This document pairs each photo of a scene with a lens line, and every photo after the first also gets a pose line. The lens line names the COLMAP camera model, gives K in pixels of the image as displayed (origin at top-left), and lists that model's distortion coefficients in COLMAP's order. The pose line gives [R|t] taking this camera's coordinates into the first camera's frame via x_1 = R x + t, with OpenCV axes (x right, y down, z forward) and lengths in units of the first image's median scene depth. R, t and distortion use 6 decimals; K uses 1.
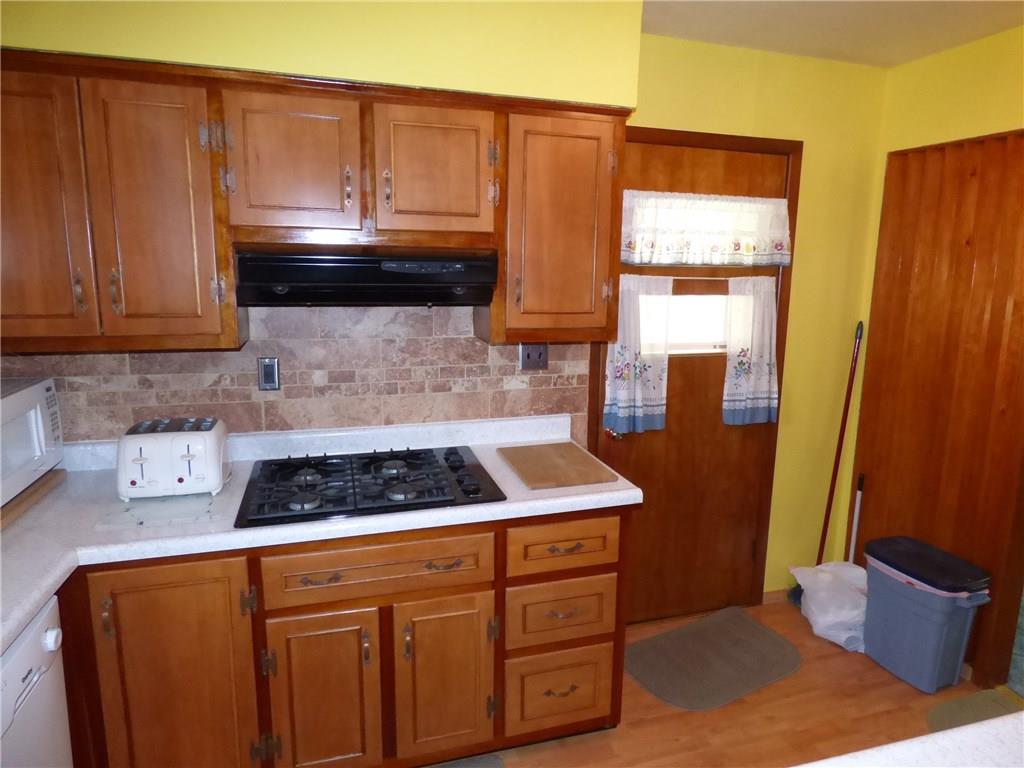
lens RADIAL K [[629.9, 0, 511.8], [0, 629.9, 385.1], [0, 0, 1]] dist [0.001569, -0.001551]
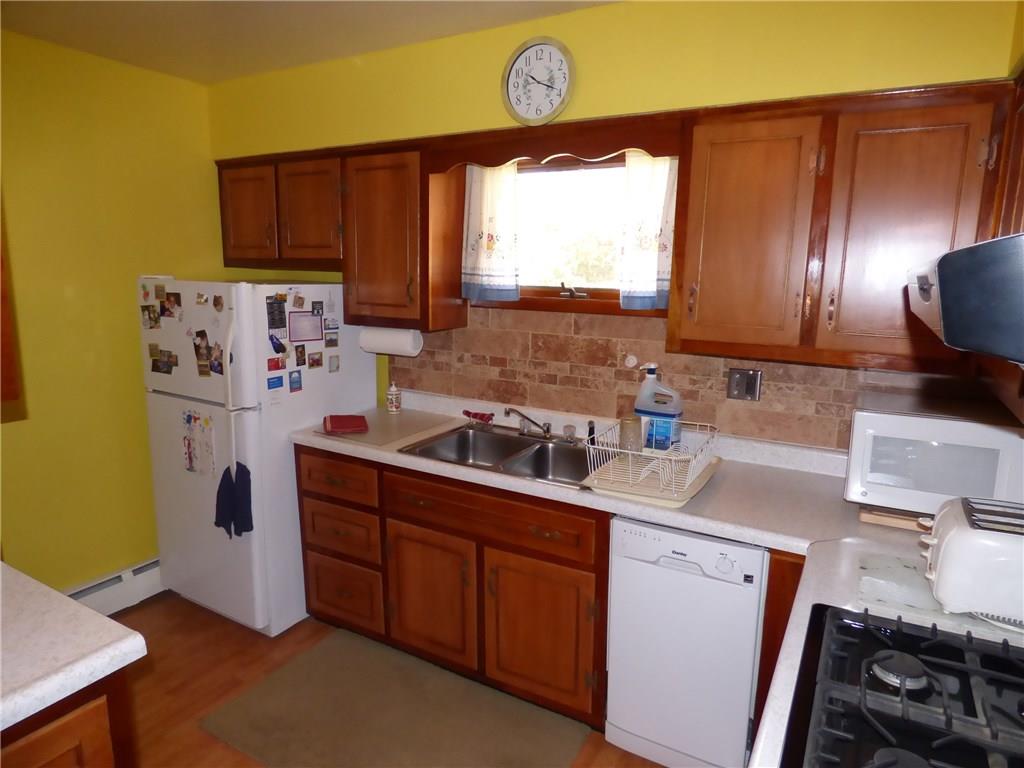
lens RADIAL K [[629.9, 0, 515.6], [0, 629.9, 381.0], [0, 0, 1]] dist [0.001569, -0.001551]
pose [[-0.724767, 0.089288, -0.683184, 0.395938], [-0.150036, 0.947319, 0.282978, -0.285596], [0.672459, 0.307595, -0.673189, 1.571821]]
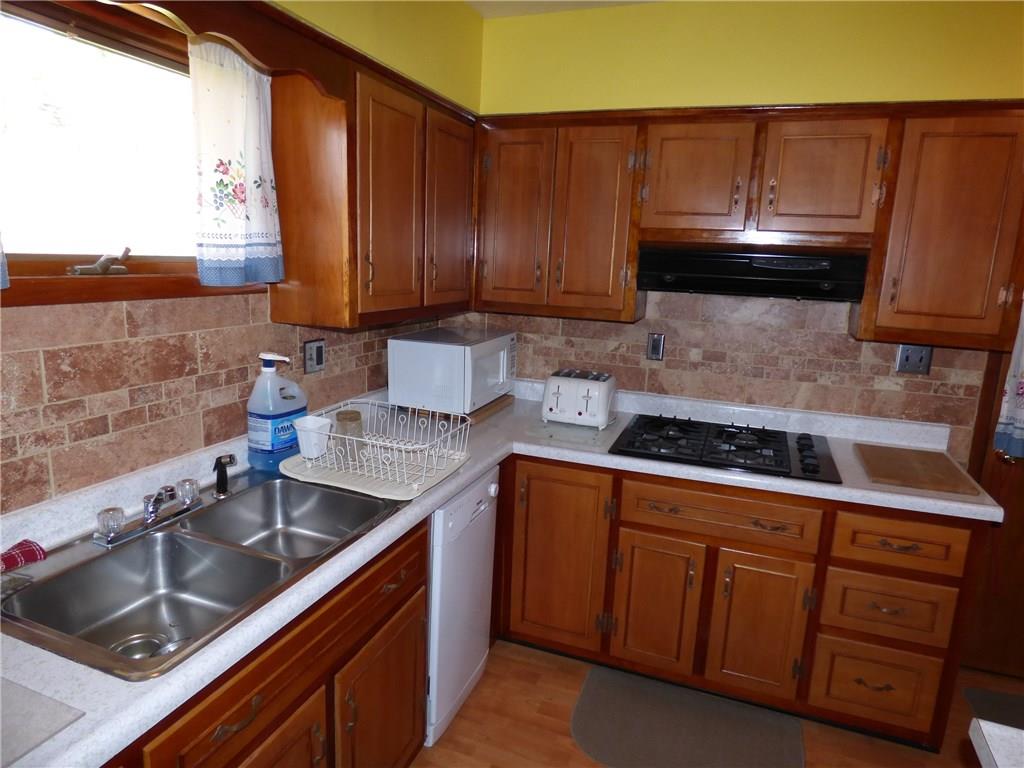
lens RADIAL K [[629.9, 0, 514.2], [0, 629.9, 385.5], [0, 0, 1]] dist [0.001569, -0.001551]
pose [[0.800928, 0.142858, -0.581468, 0.142232], [-0.138052, 0.989015, 0.052830, 0.035658], [0.582628, 0.037960, 0.811852, -0.192332]]
